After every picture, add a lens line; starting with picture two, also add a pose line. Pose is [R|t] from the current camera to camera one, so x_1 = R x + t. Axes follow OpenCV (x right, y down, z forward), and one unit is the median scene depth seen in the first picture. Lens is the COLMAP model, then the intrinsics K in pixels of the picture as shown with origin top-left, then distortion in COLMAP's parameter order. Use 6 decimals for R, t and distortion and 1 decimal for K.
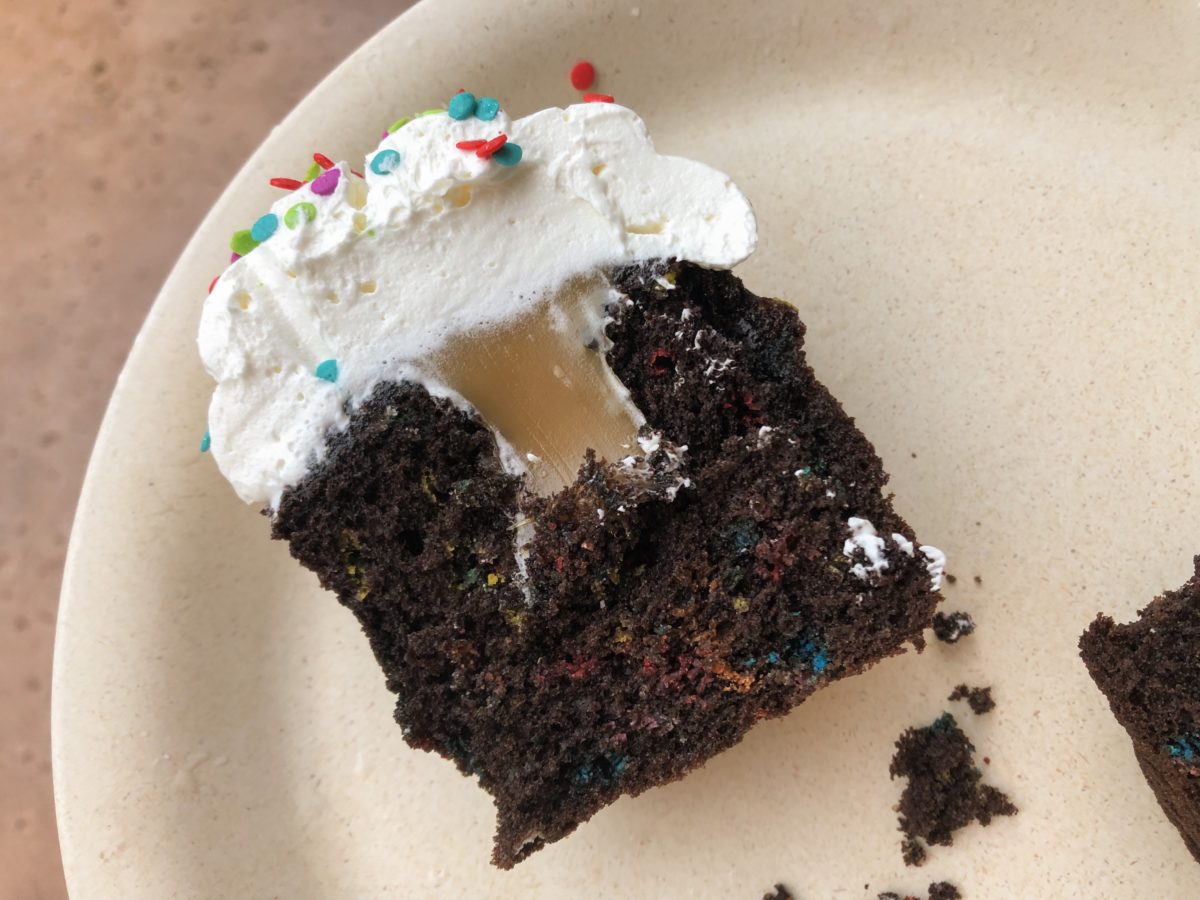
lens RADIAL K [[983.5, 0, 600.0], [0, 983.5, 450.0], [0, 0, 1]] dist [0.099809, -0.005446]
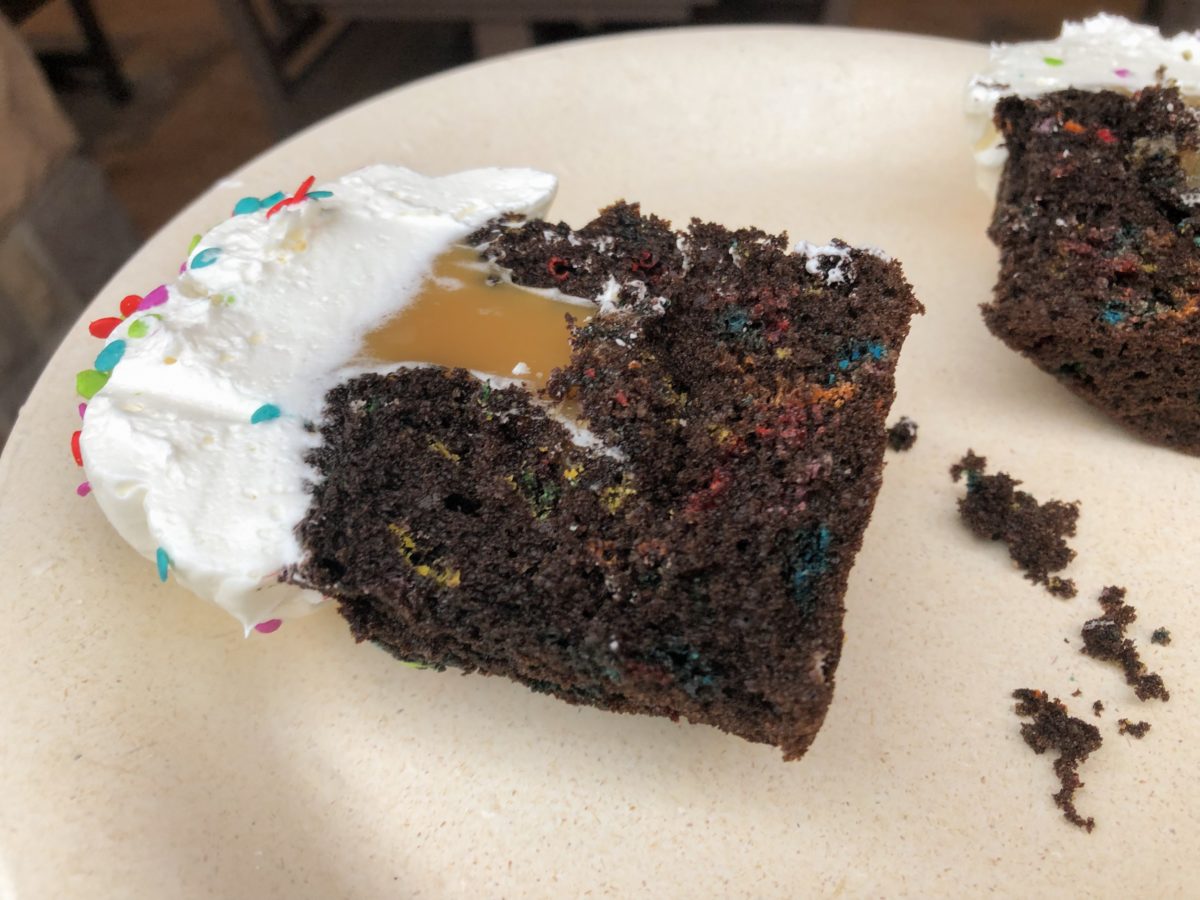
lens RADIAL K [[996.0, 0, 600.5], [0, 996.0, 424.4], [0, 0, 1]] dist [0.009107, 0.001550]
pose [[0.743103, -0.421077, 0.520089, -0.512027], [0.644930, 0.657970, -0.388768, 0.447145], [-0.178502, 0.624316, 0.760505, 0.306022]]
